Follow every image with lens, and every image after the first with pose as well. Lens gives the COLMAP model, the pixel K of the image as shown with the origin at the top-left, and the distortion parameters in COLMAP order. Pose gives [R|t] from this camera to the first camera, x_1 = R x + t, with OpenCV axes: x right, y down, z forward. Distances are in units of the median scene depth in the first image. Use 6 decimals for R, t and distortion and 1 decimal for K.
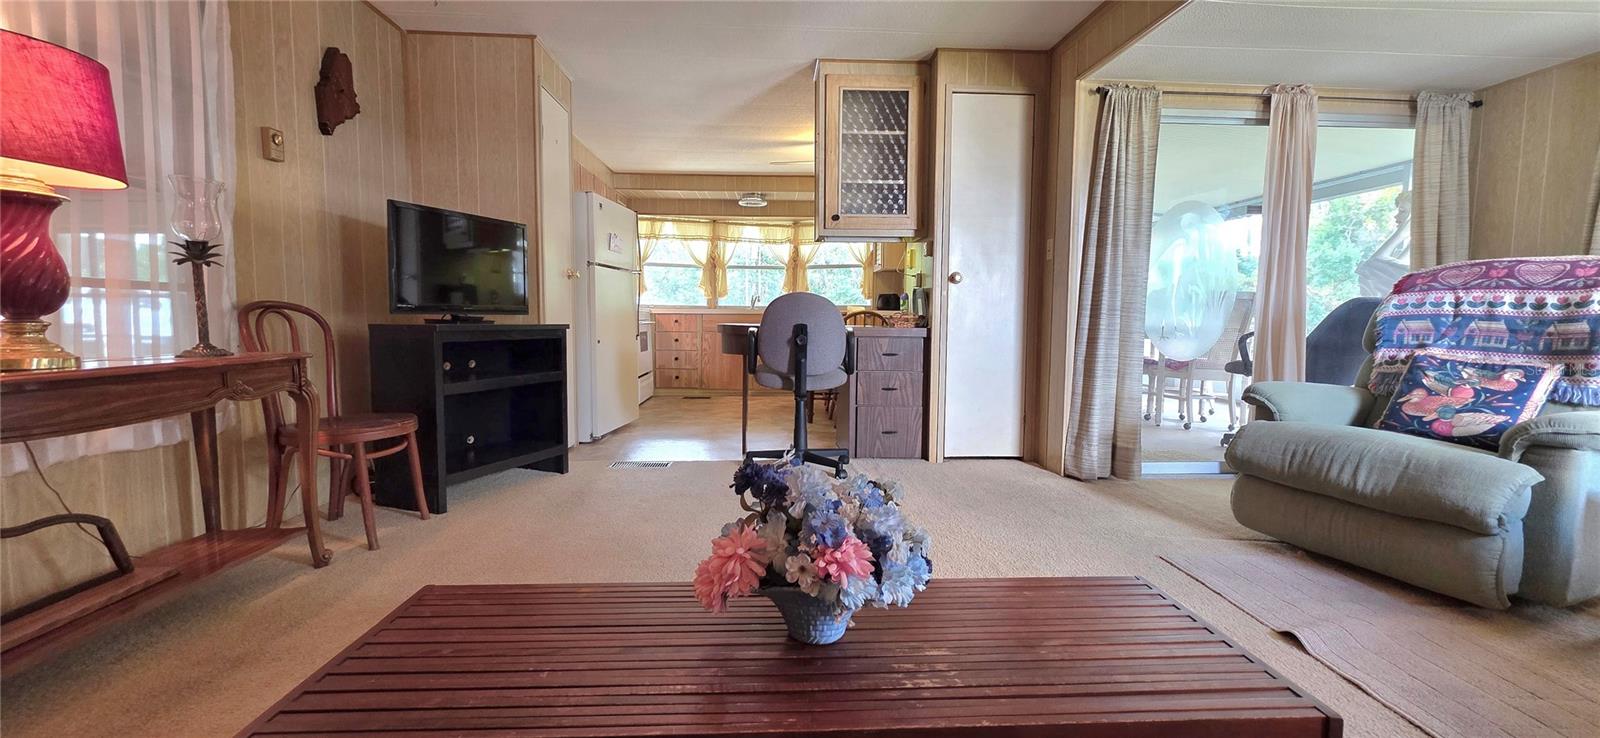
lens RADIAL K [[636.9, 0, 804.8], [0, 636.9, 360.2], [0, 0, 1]] dist [0.004804, 0.000548]
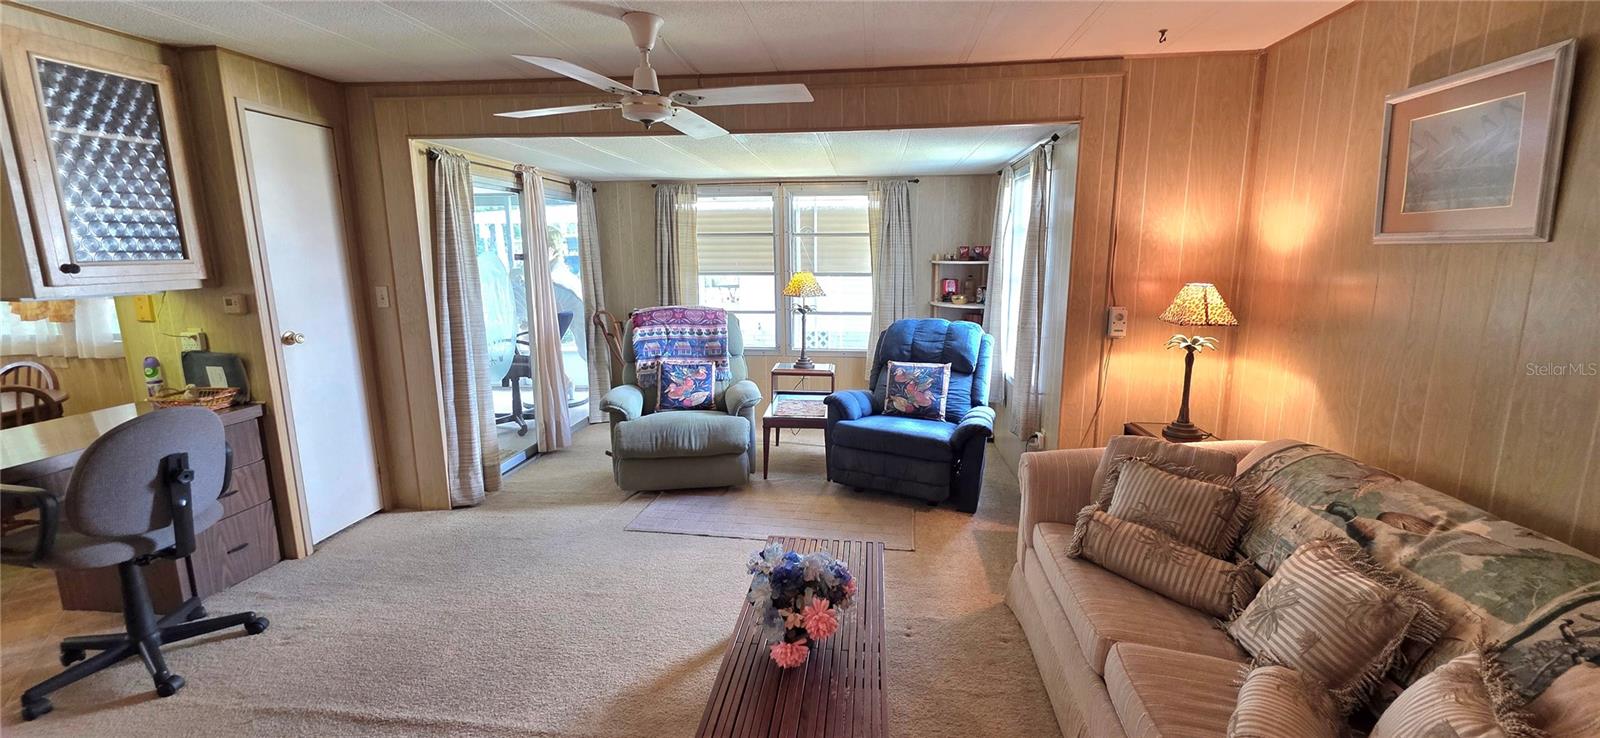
lens RADIAL K [[636.9, 0, 804.8], [0, 636.9, 360.2], [0, 0, 1]] dist [0.004804, 0.000548]
pose [[0.174606, -0.178443, 0.968334, -0.661456], [0.079459, 0.982787, 0.166779, -0.268392], [-0.981427, 0.047822, 0.185780, 0.260655]]
